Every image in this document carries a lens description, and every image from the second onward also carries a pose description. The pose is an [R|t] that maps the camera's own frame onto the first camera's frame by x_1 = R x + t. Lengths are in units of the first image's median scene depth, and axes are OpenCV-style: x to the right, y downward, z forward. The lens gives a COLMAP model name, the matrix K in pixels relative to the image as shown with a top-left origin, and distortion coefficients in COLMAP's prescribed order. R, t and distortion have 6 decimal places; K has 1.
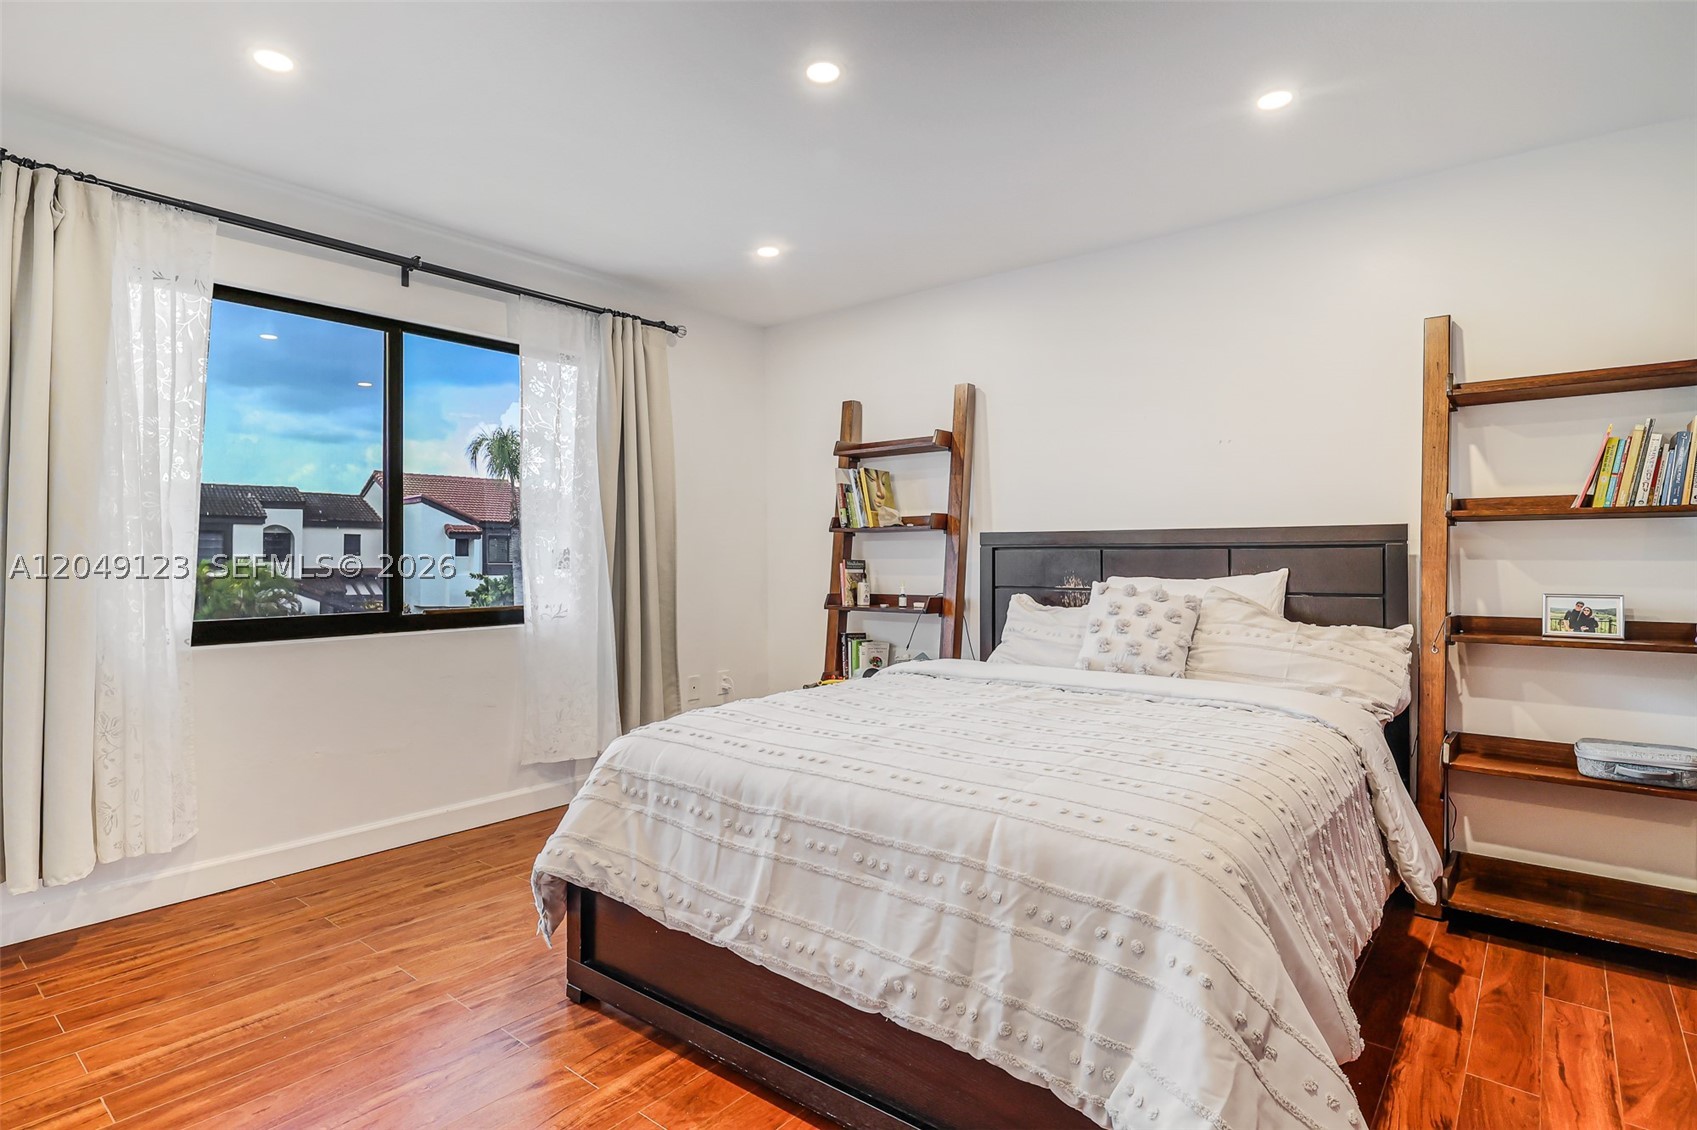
lens RADIAL K [[860.5, 0, 838.9], [0, 860.5, 554.7], [0, 0, 1]] dist [0.000478, 0.000735]
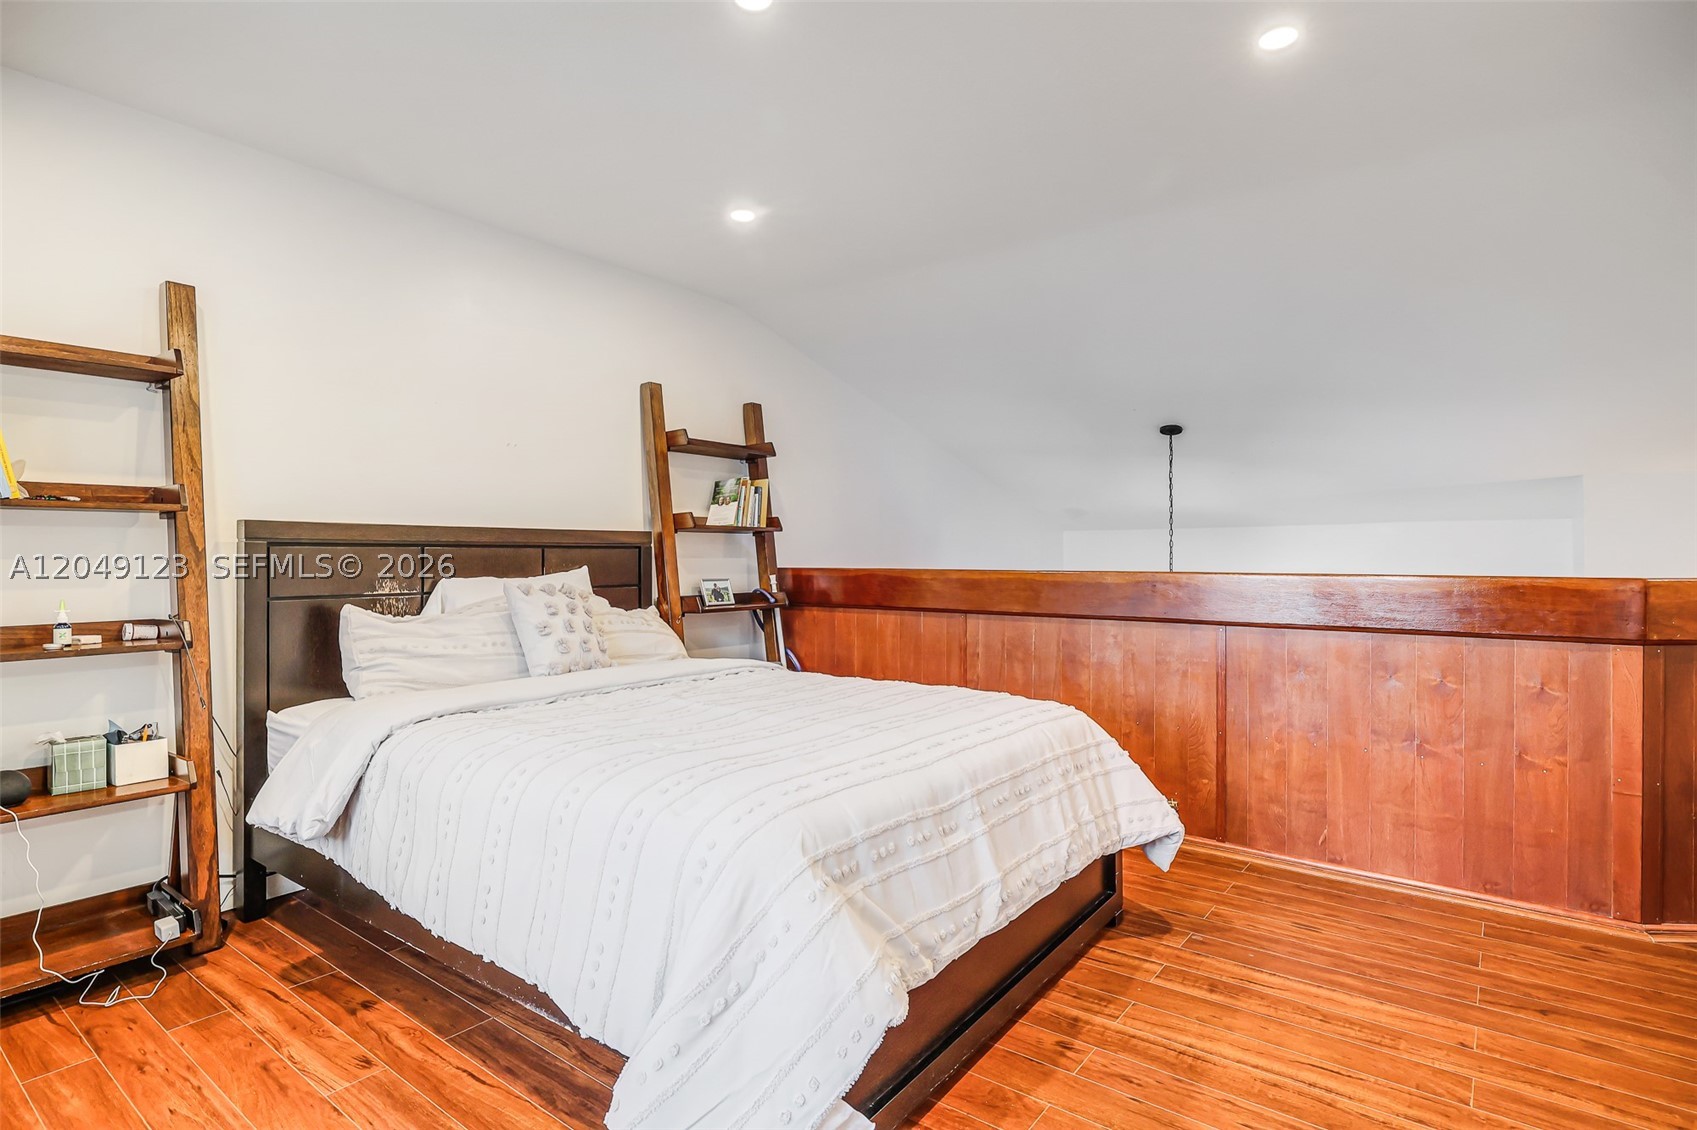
lens RADIAL K [[854.5, 0, 841.3], [0, 854.5, 561.8], [0, 0, 1]] dist [-0.001759, 0.000291]
pose [[-0.033874, -0.005347, 0.999412, -0.697485], [-0.002772, 0.999982, 0.005256, 0.003688], [-0.999422, -0.002592, -0.033889, 0.740100]]
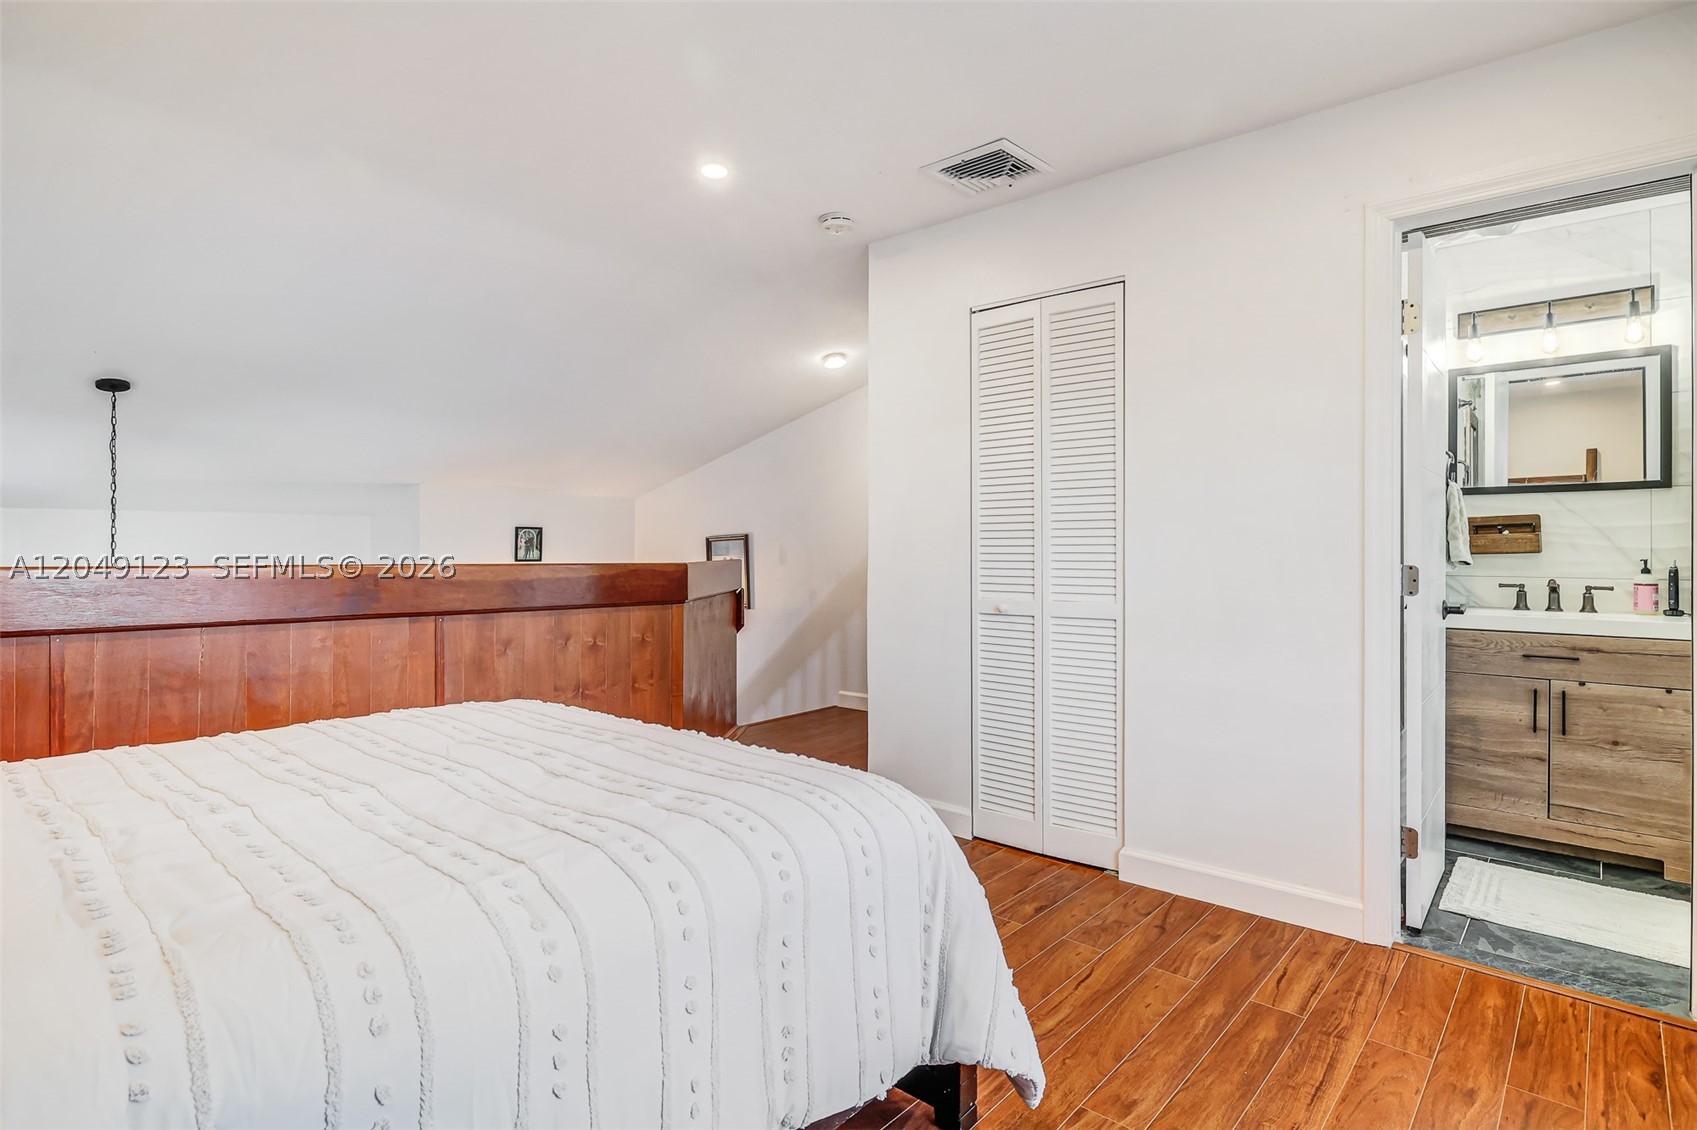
lens RADIAL K [[869.6, 0, 842.8], [0, 869.6, 558.6], [0, 0, 1]] dist [-0.001175, 0.000034]
pose [[-0.999134, -0.005572, 0.041226, -0.173903], [-0.005304, 0.999964, 0.006593, 0.003333], [-0.041262, 0.006369, -0.999128, 1.377354]]
